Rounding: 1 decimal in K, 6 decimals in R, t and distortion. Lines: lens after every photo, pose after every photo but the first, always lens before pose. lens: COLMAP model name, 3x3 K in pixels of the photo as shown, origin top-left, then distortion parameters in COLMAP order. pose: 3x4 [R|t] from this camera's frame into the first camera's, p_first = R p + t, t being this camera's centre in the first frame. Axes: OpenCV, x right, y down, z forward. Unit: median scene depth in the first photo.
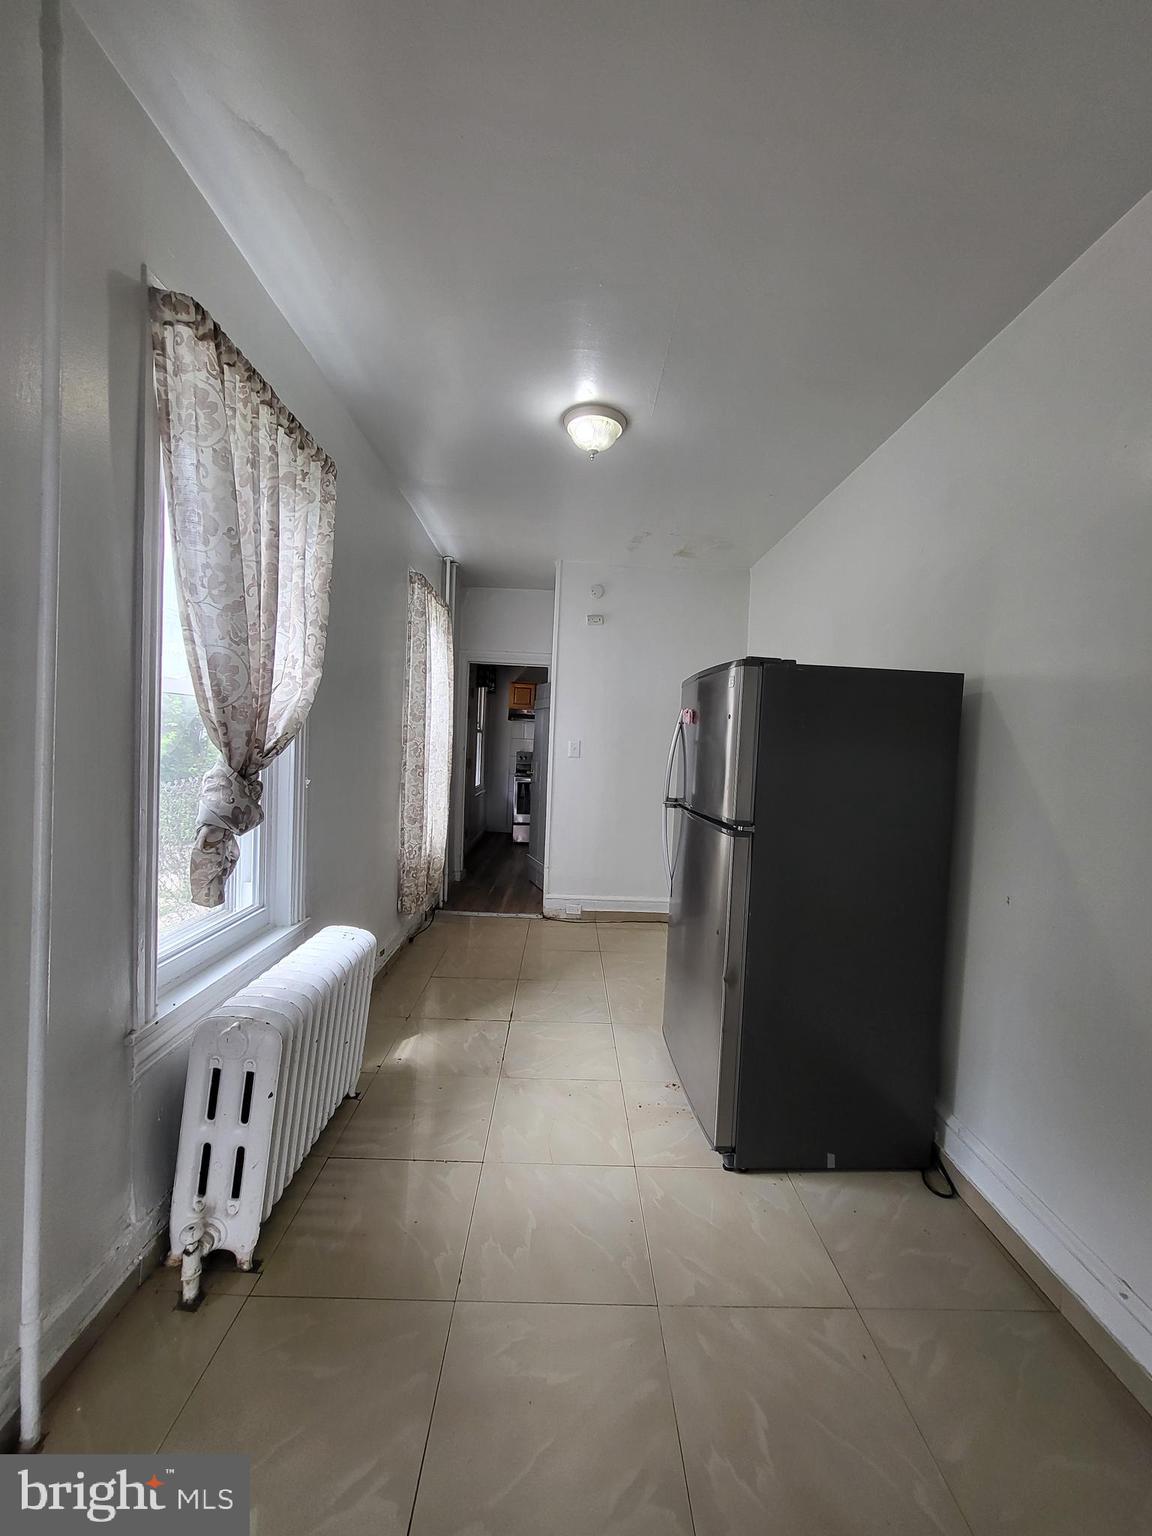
lens RADIAL K [[602.9, 0, 579.2], [0, 602.9, 761.3], [0, 0, 1]] dist [0.002096, -0.001601]
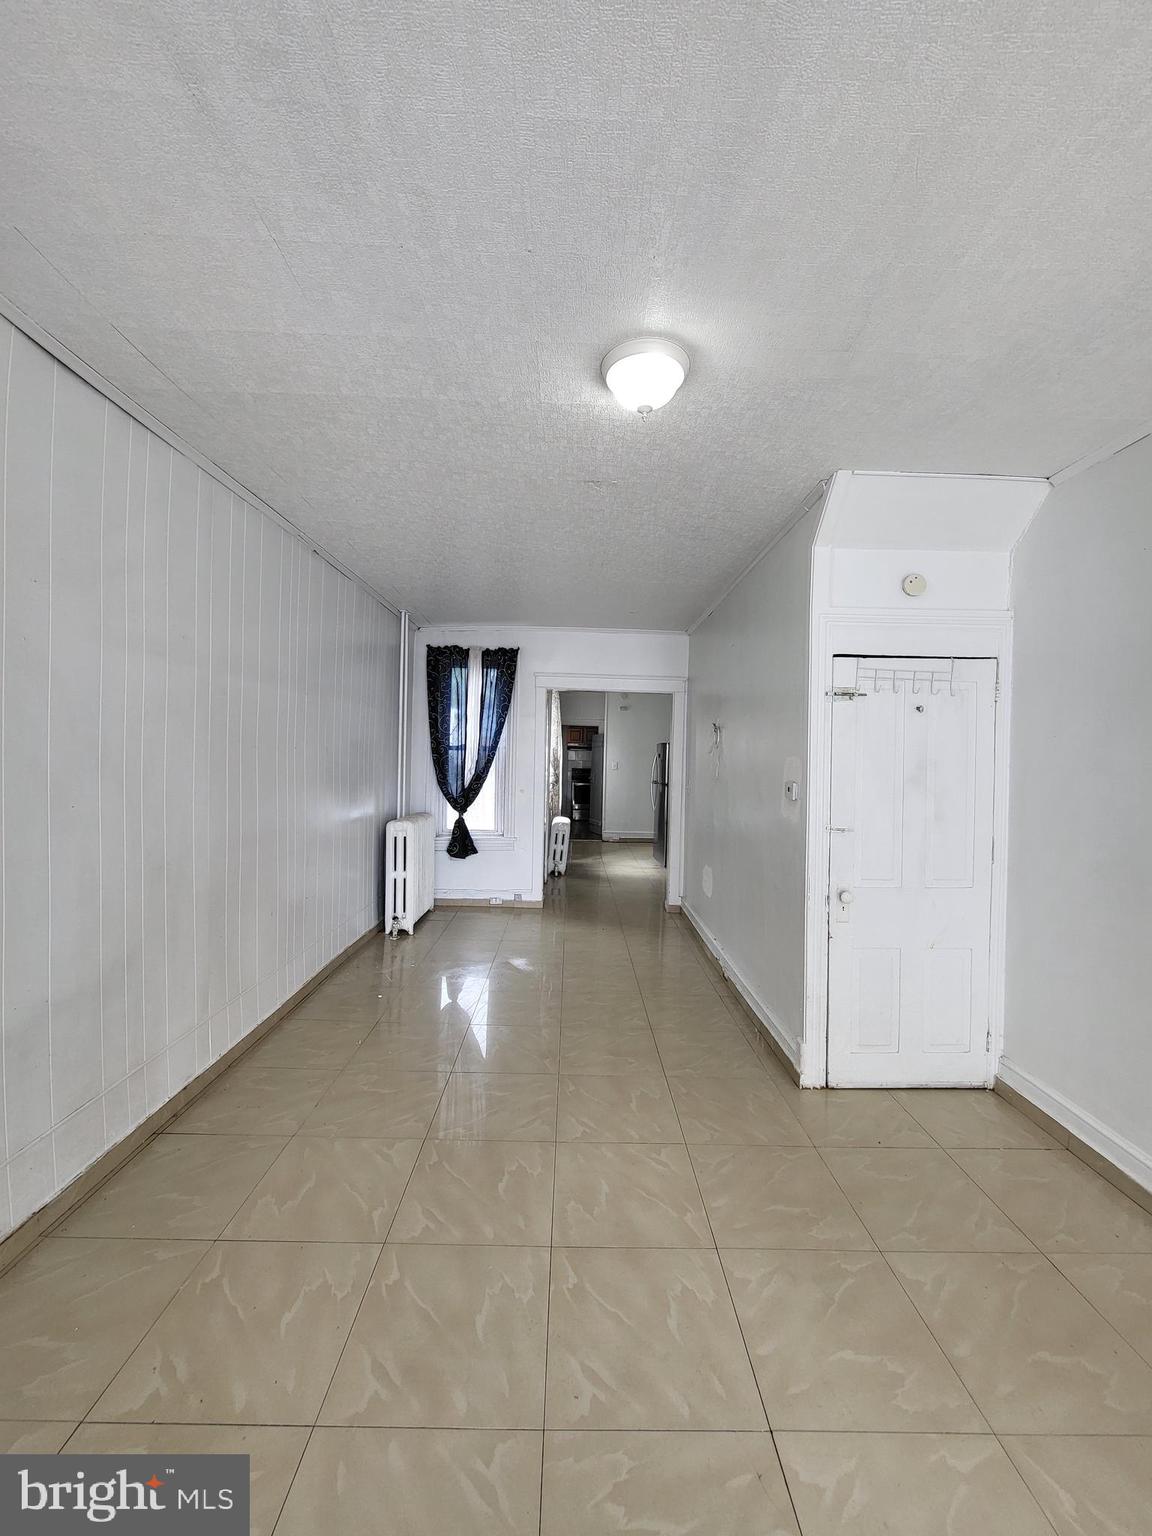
lens RADIAL K [[602.9, 0, 577.5], [0, 602.9, 763.1], [0, 0, 1]] dist [0.002096, -0.001601]
pose [[0.999793, -0.017493, -0.010399, -0.149060], [0.017239, 0.999562, -0.024057, 0.025434], [0.010815, 0.023873, 0.999657, -1.508739]]
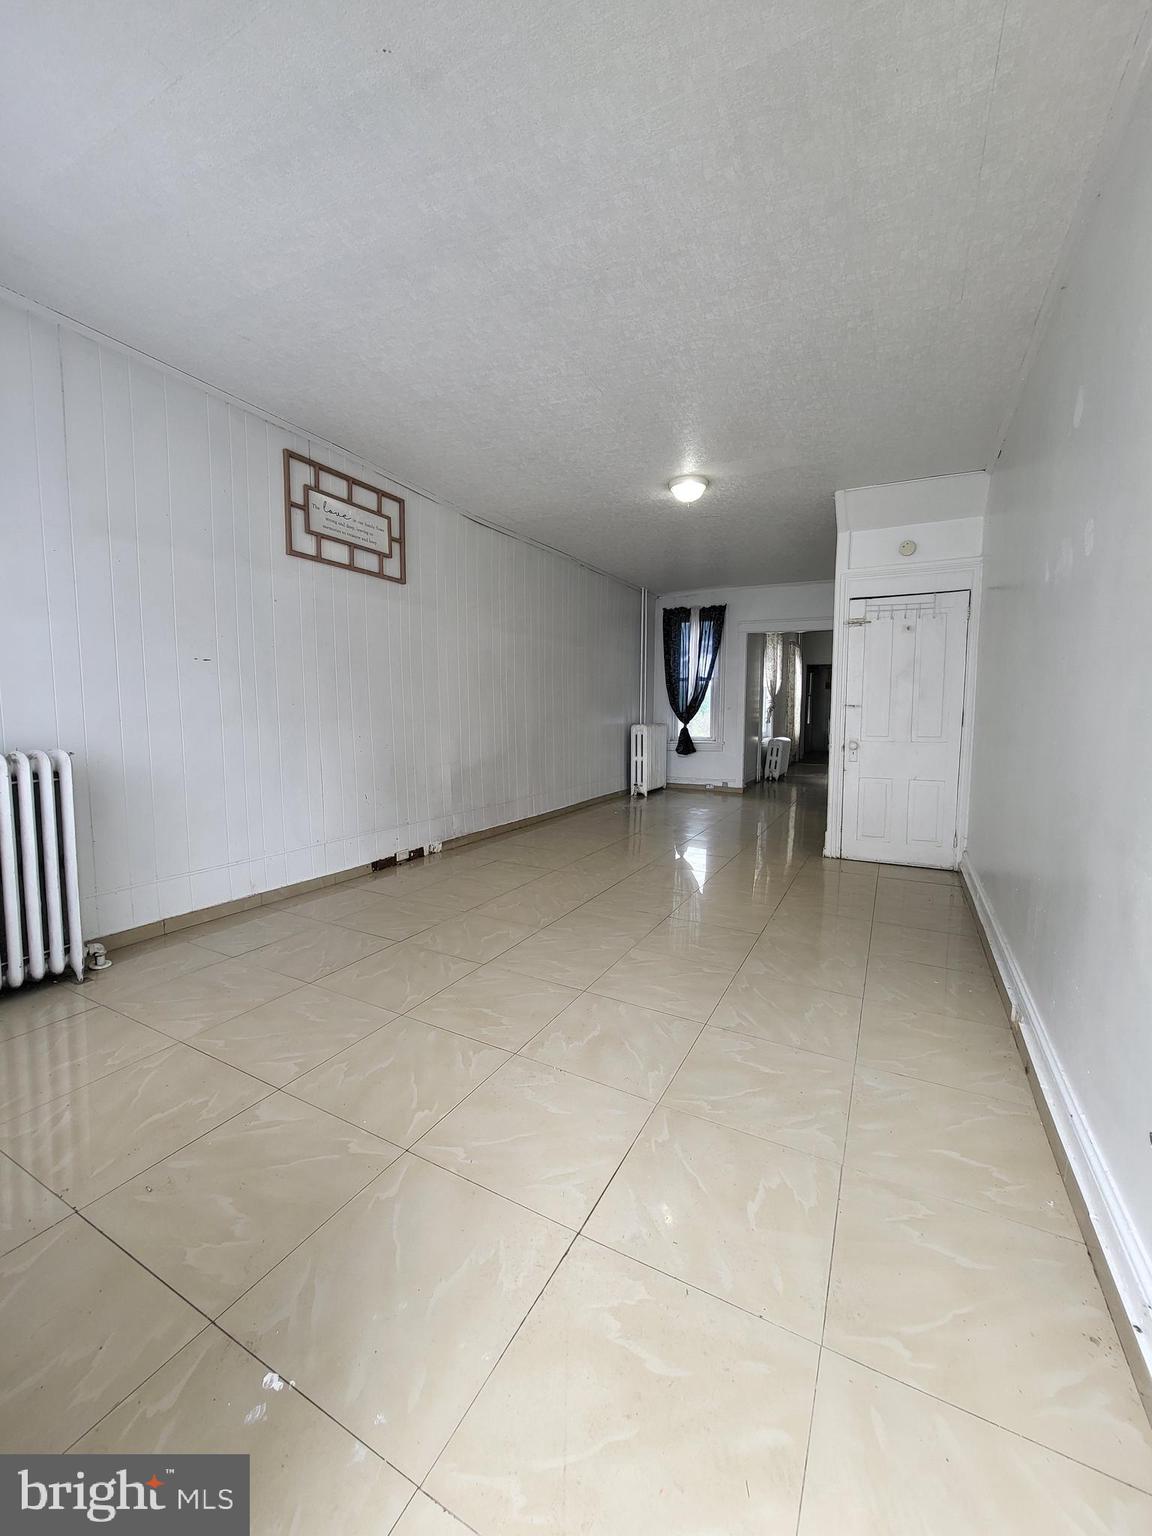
lens RADIAL K [[602.9, 0, 584.3], [0, 602.9, 759.5], [0, 0, 1]] dist [0.002096, -0.001601]
pose [[0.877936, 0.006722, -0.478731, 0.256899], [0.013305, 0.999173, 0.038428, 0.145181], [0.478593, -0.040107, 0.877120, -2.081483]]
